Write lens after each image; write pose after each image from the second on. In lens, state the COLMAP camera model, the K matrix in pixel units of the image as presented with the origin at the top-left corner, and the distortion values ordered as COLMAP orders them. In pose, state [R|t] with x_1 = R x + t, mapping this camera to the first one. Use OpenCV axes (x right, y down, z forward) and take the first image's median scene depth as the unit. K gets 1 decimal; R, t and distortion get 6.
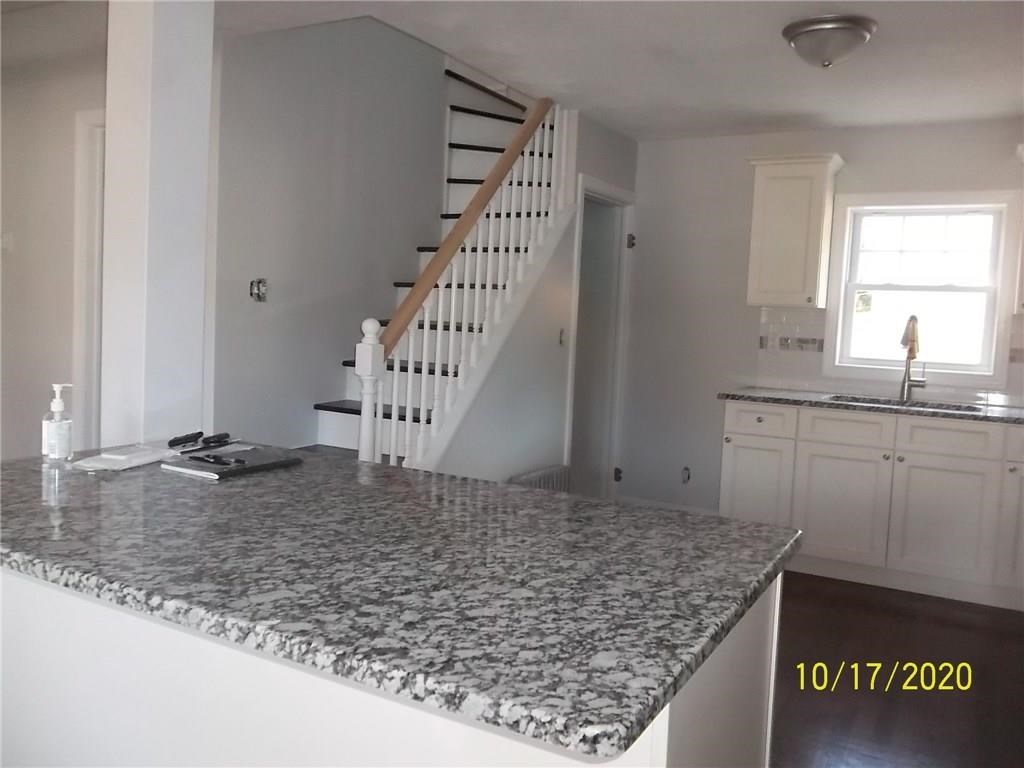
lens RADIAL K [[834.3, 0, 515.0], [0, 834.3, 376.8], [0, 0, 1]] dist [0.002001, 0.009791]
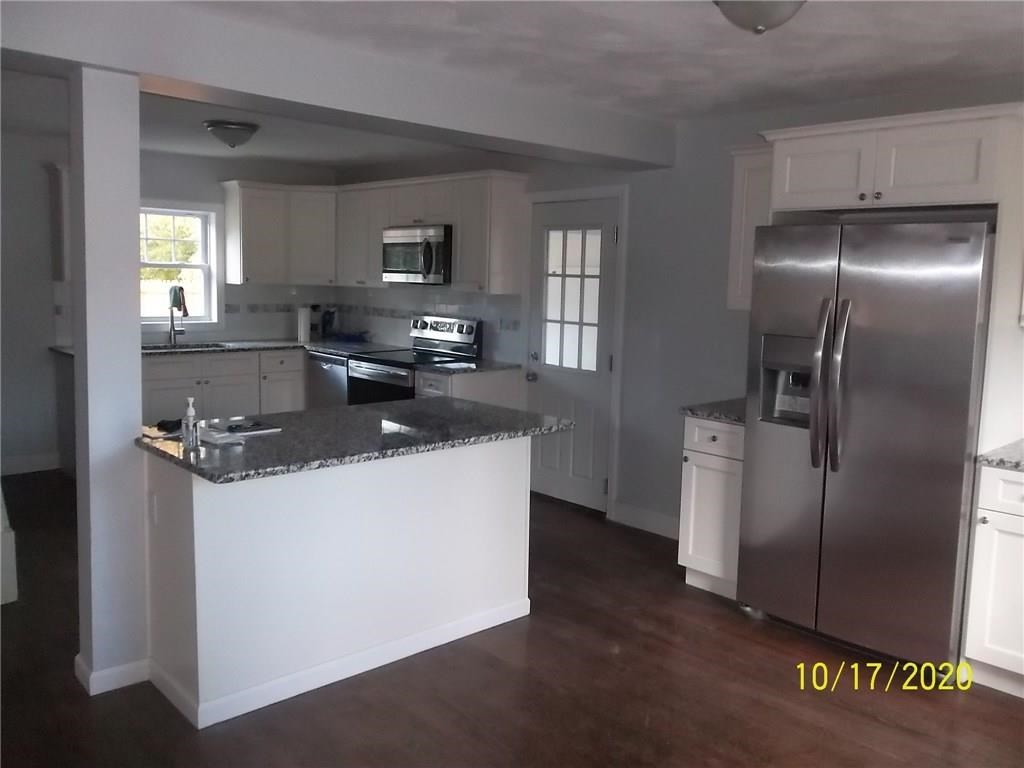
lens RADIAL K [[834.3, 0, 515.0], [0, 834.3, 376.8], [0, 0, 1]] dist [0.002001, 0.009791]
pose [[0.300708, -0.152773, 0.941401, -1.864687], [0.057932, 0.988190, 0.141861, -0.222570], [-0.951955, 0.011879, 0.306007, -0.060053]]
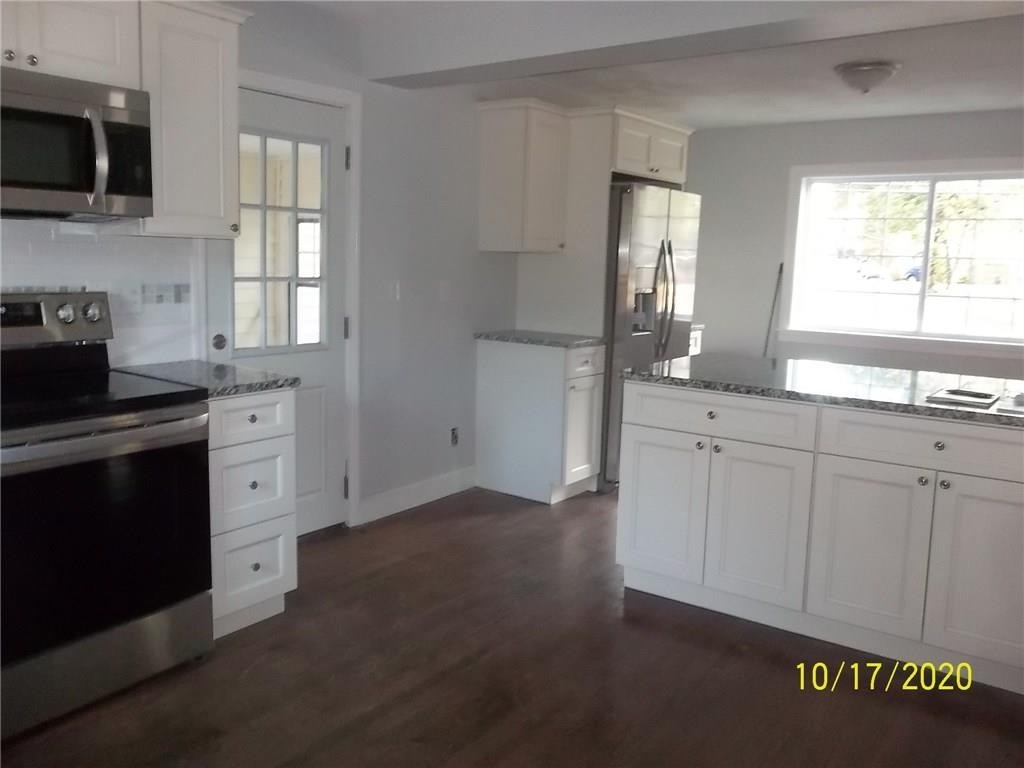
lens RADIAL K [[834.3, 0, 515.0], [0, 834.3, 376.8], [0, 0, 1]] dist [0.002001, 0.009791]
pose [[-0.991292, -0.088699, 0.097330, 0.358635], [-0.065028, 0.972438, 0.223911, -0.234724], [-0.114509, 0.215631, -0.969738, 2.698104]]
